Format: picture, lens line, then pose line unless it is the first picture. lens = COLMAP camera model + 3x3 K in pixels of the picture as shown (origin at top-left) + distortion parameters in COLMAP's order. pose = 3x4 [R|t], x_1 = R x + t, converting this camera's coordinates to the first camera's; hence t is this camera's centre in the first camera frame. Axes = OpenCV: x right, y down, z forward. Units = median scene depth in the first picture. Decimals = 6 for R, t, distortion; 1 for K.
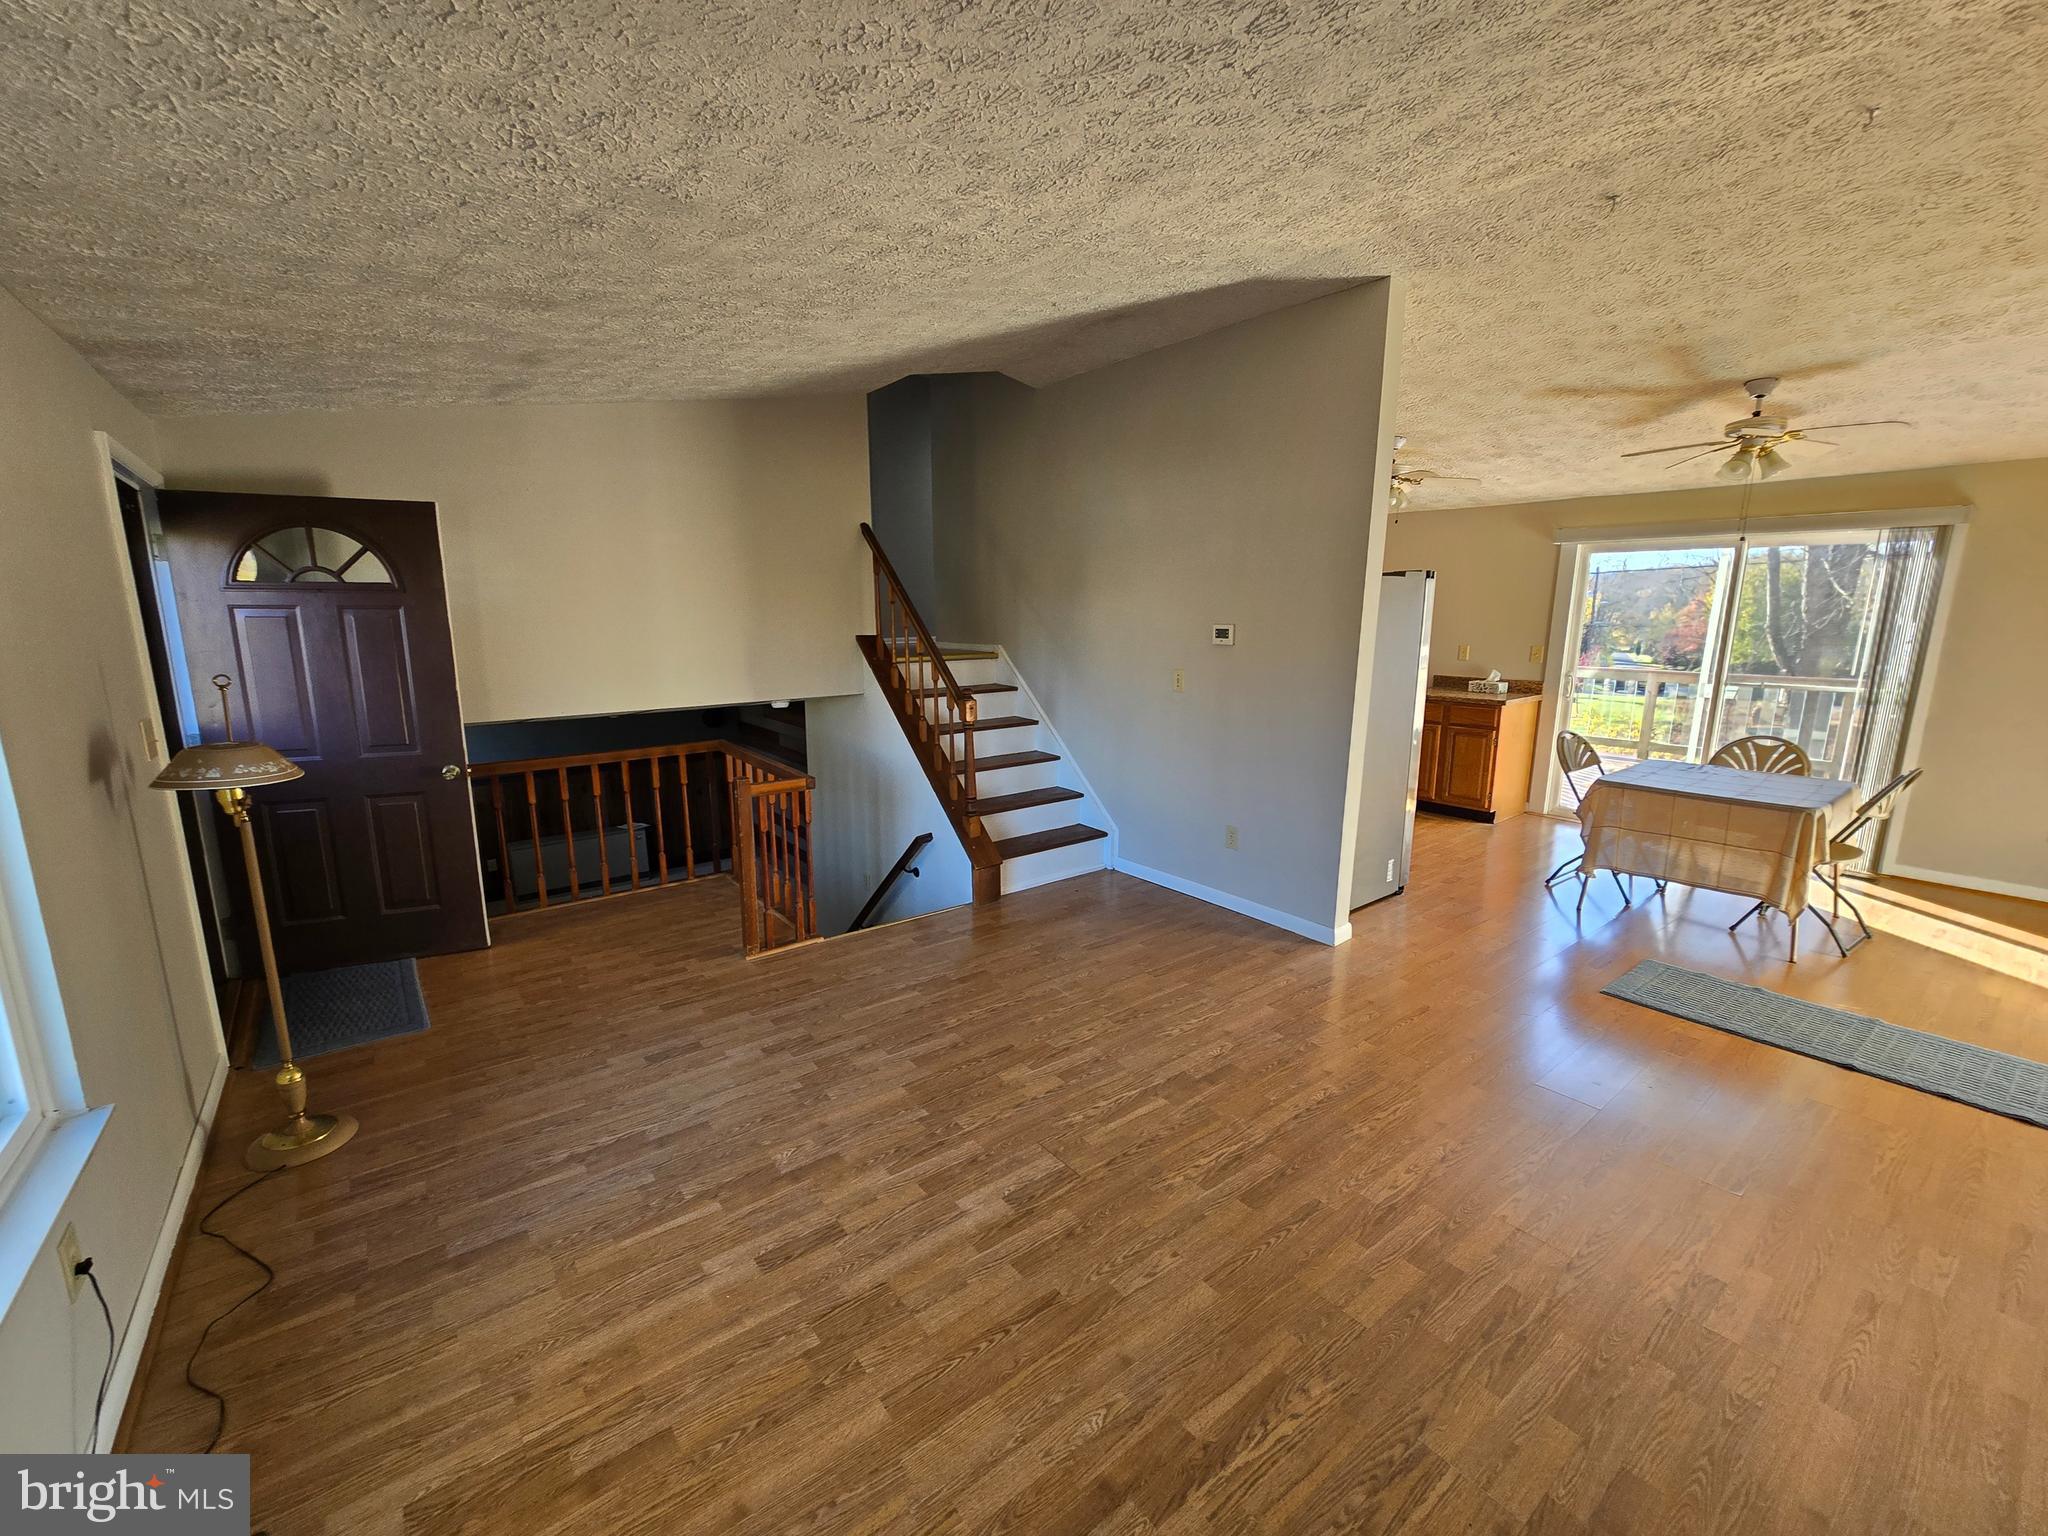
lens RADIAL K [[838.3, 0, 1022.1], [0, 838.3, 765.6], [0, 0, 1]] dist [-0.015063, -0.000405]
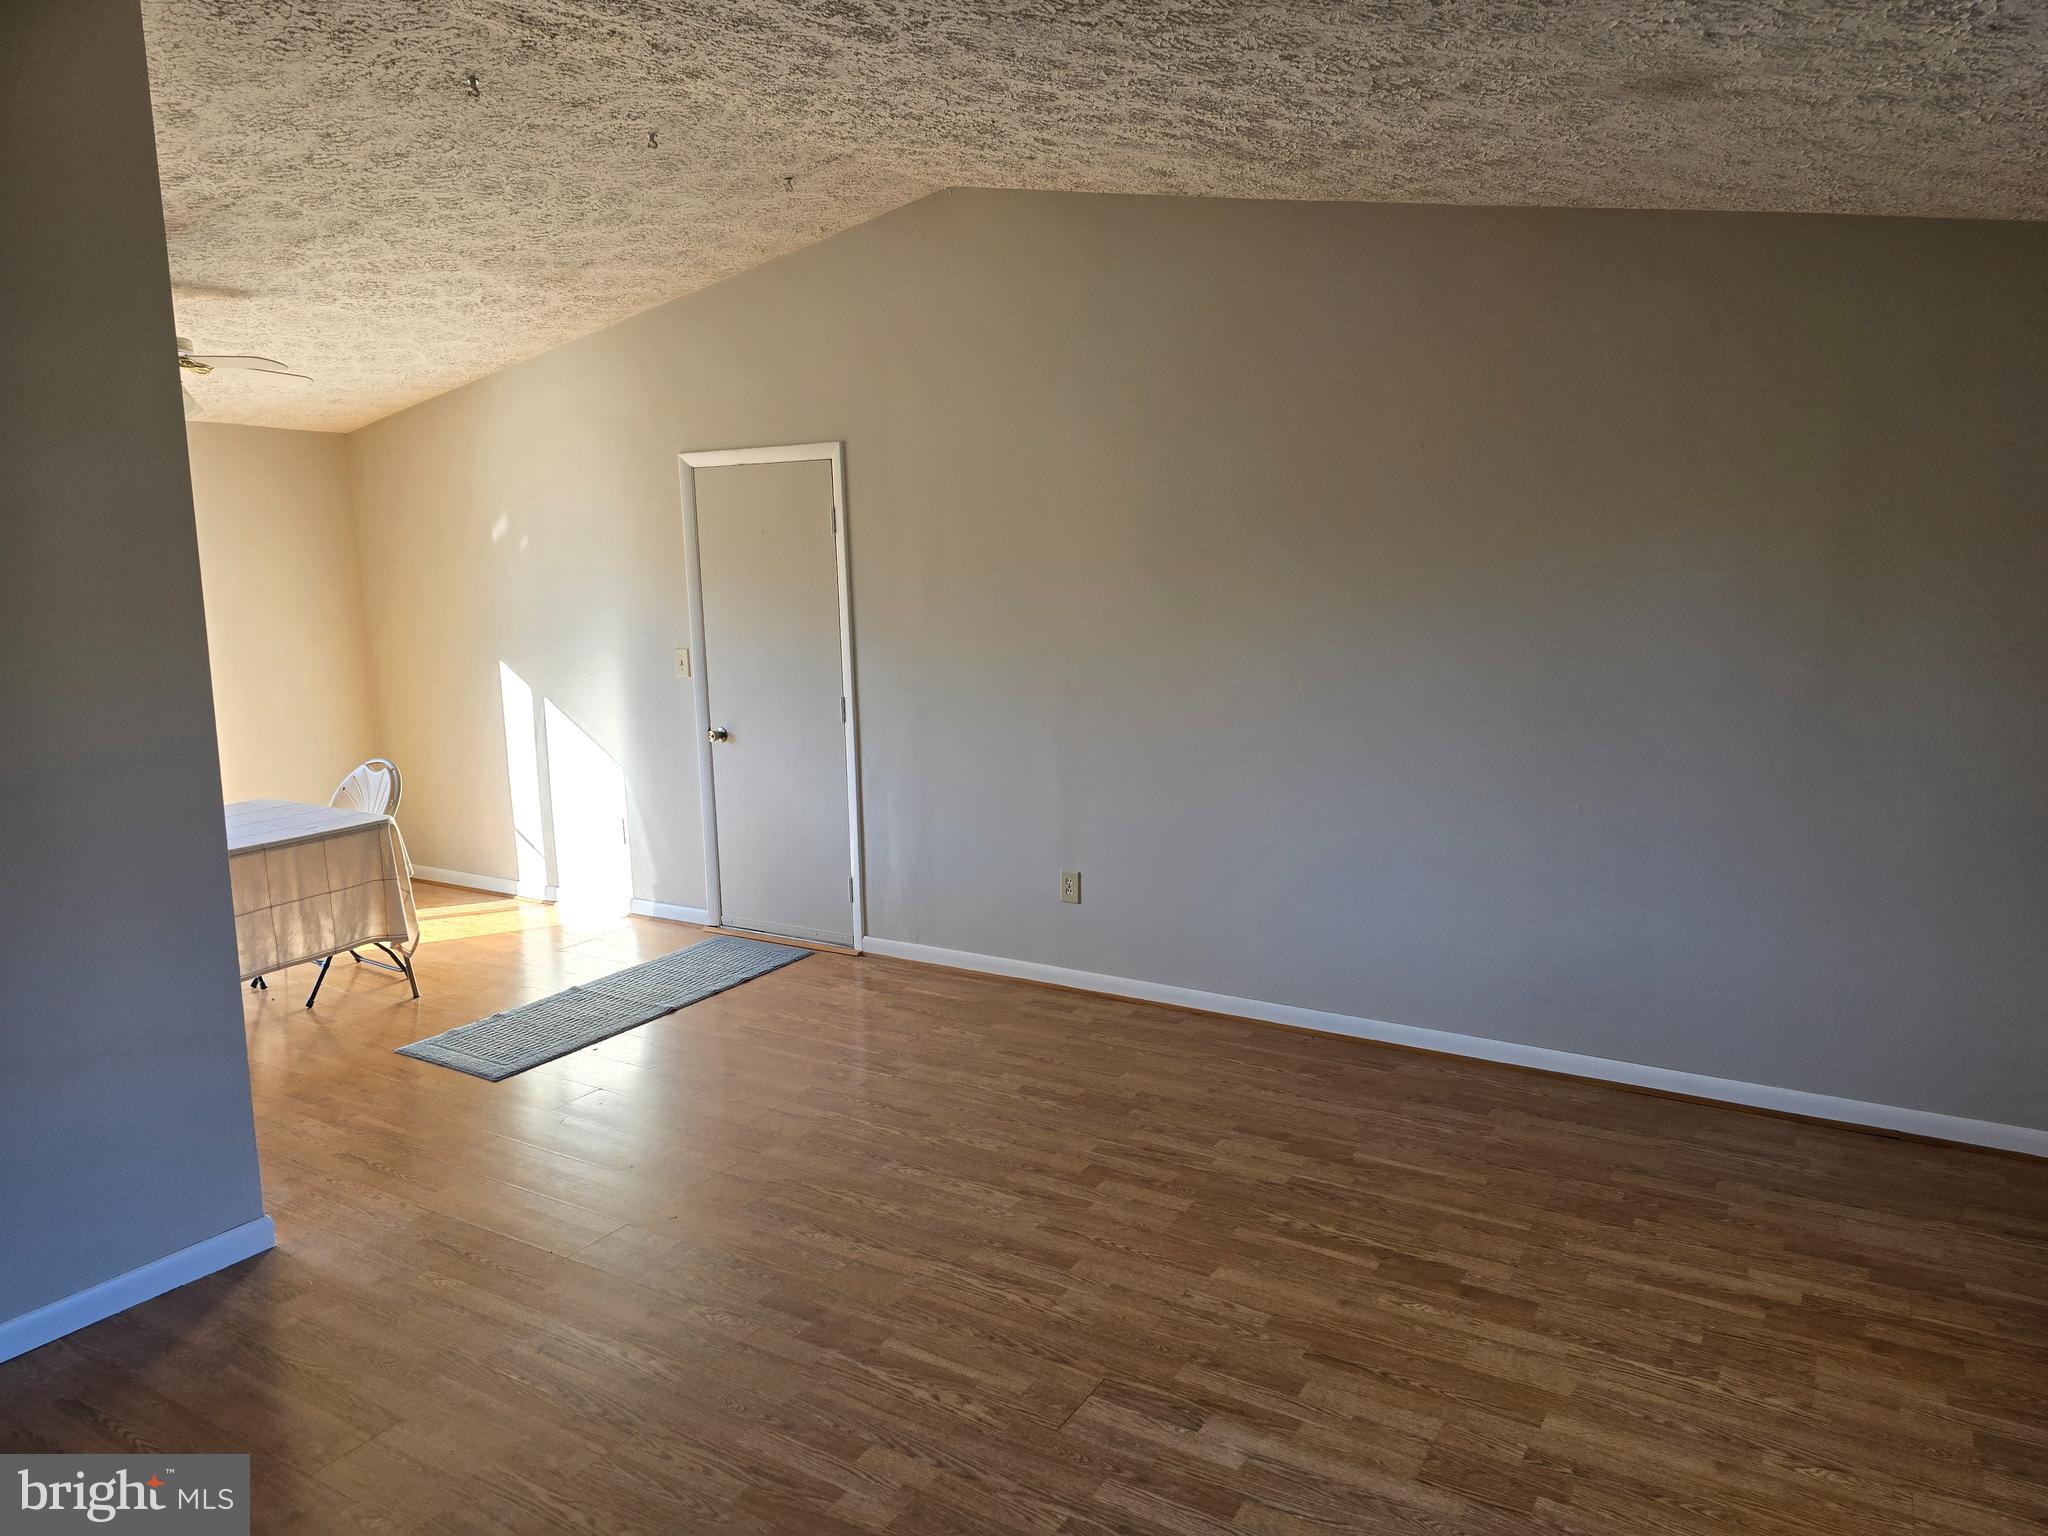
lens RADIAL K [[1389.9, 0, 1030.4], [0, 1389.9, 765.6], [0, 0, 1]] dist [0.003581, -0.015261]
pose [[-0.355681, -0.130469, 0.925456, -0.873583], [0.200266, 0.956569, 0.211823, -0.248542], [-0.912899, 0.260679, -0.314105, 1.220850]]
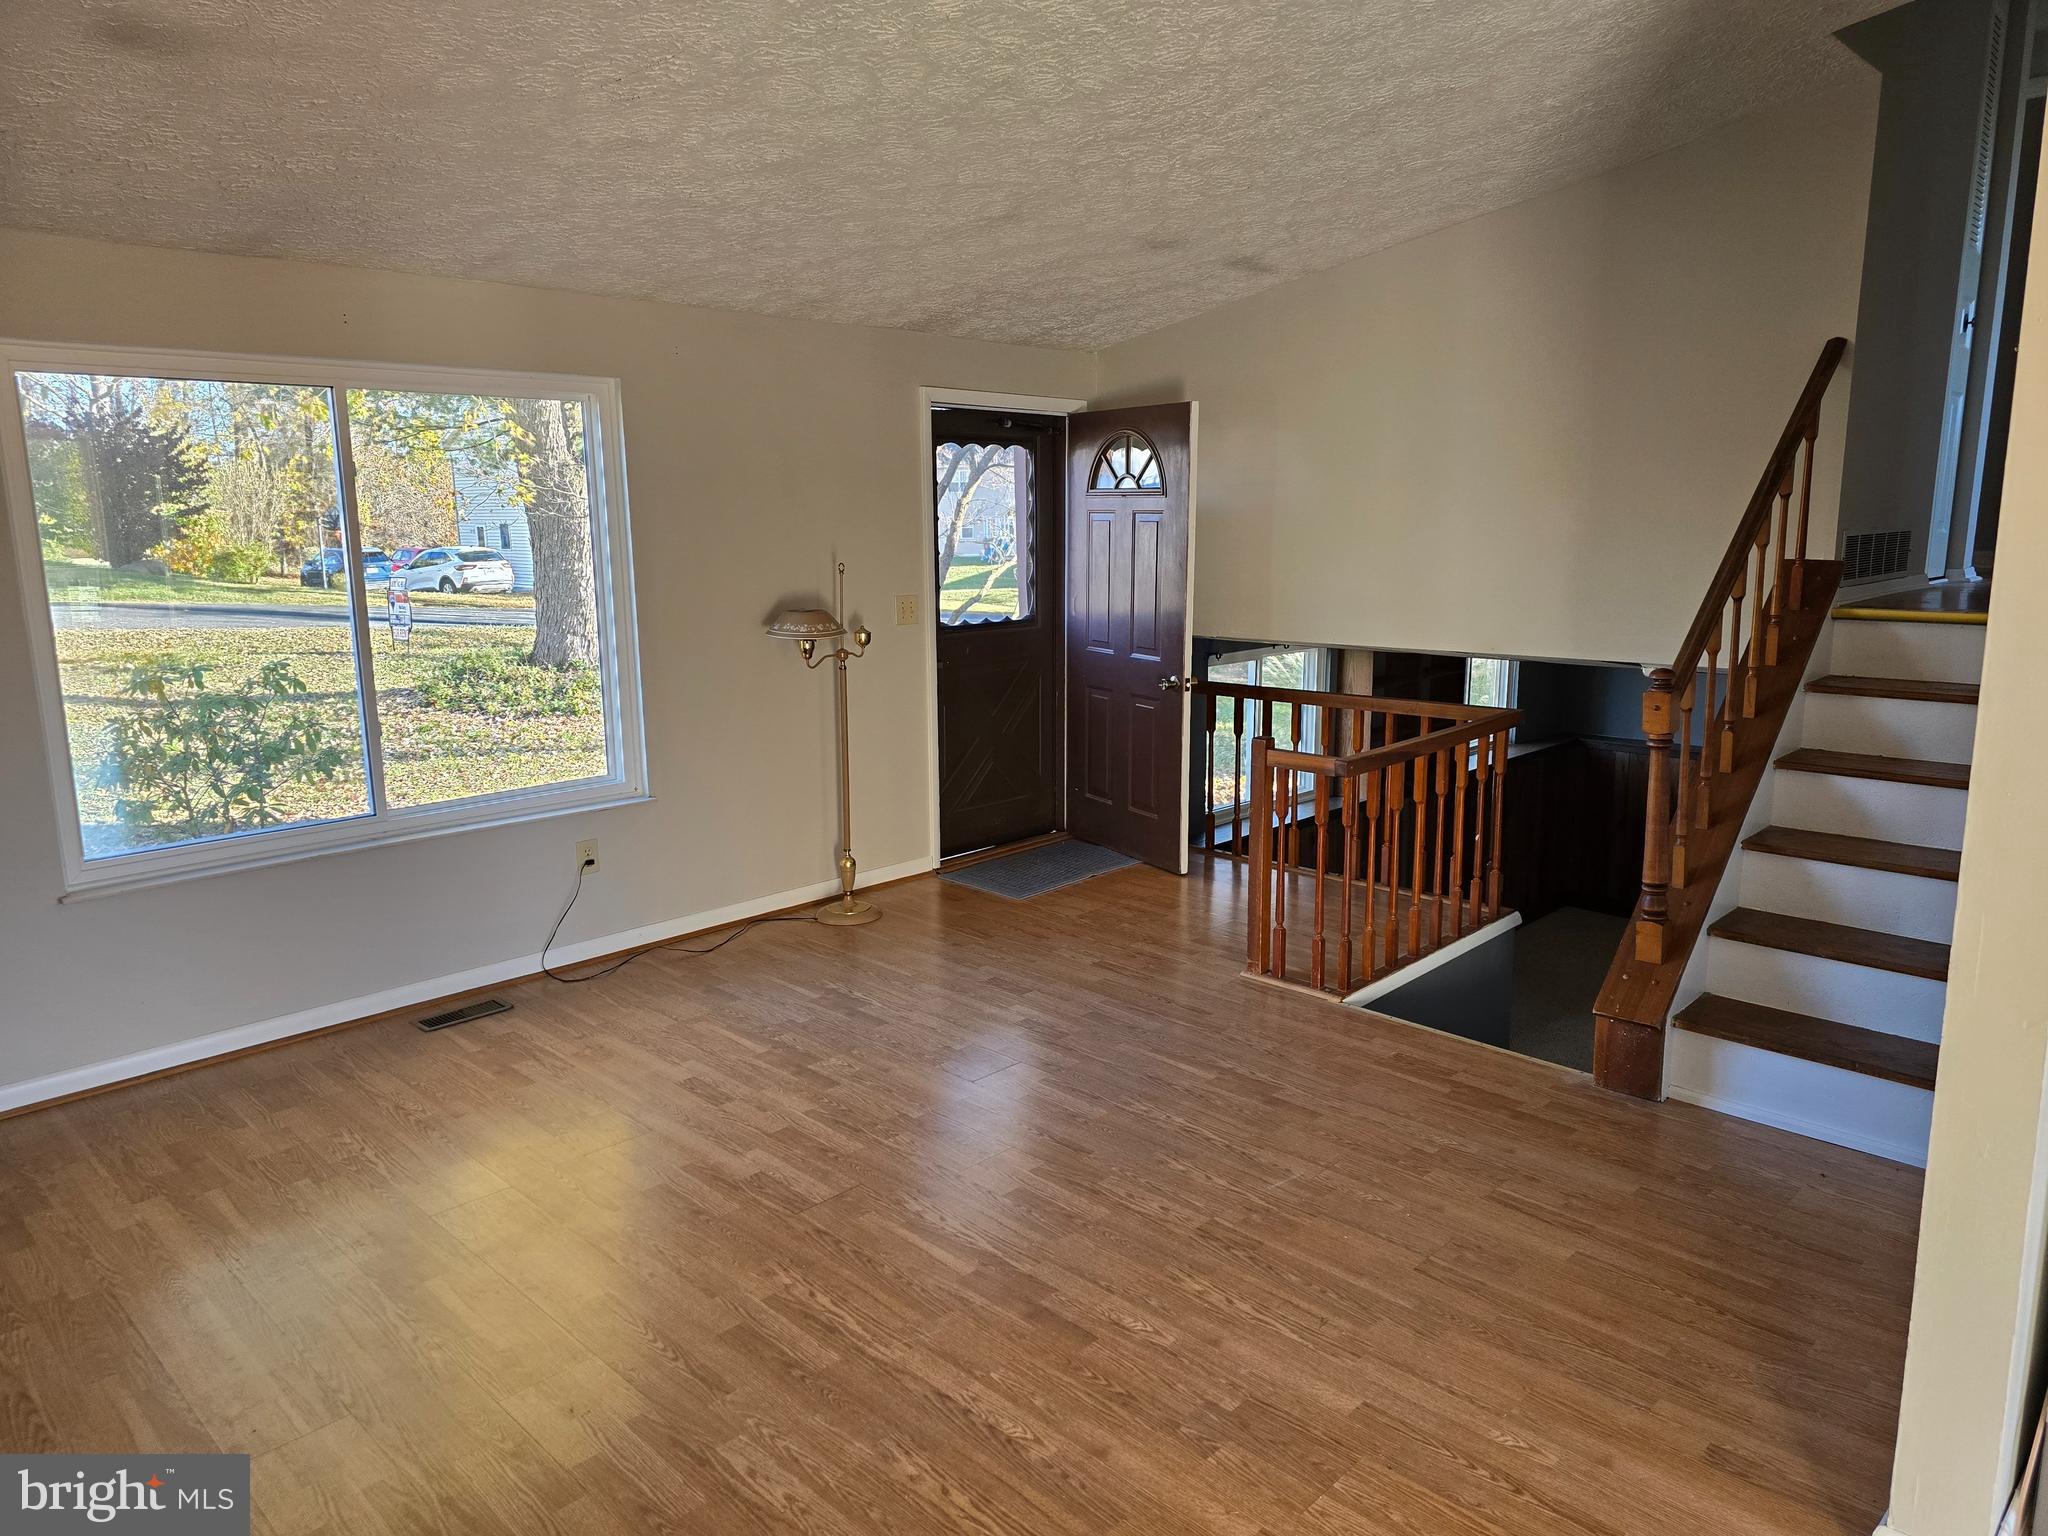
lens RADIAL K [[1389.9, 0, 1029.5], [0, 1389.9, 760.9], [0, 0, 1]] dist [0.003581, -0.015261]
pose [[0.140333, 0.184329, -0.972795, 1.256866], [-0.184000, 0.970257, 0.157304, -0.176311], [0.972857, 0.156919, 0.170075, 0.872414]]
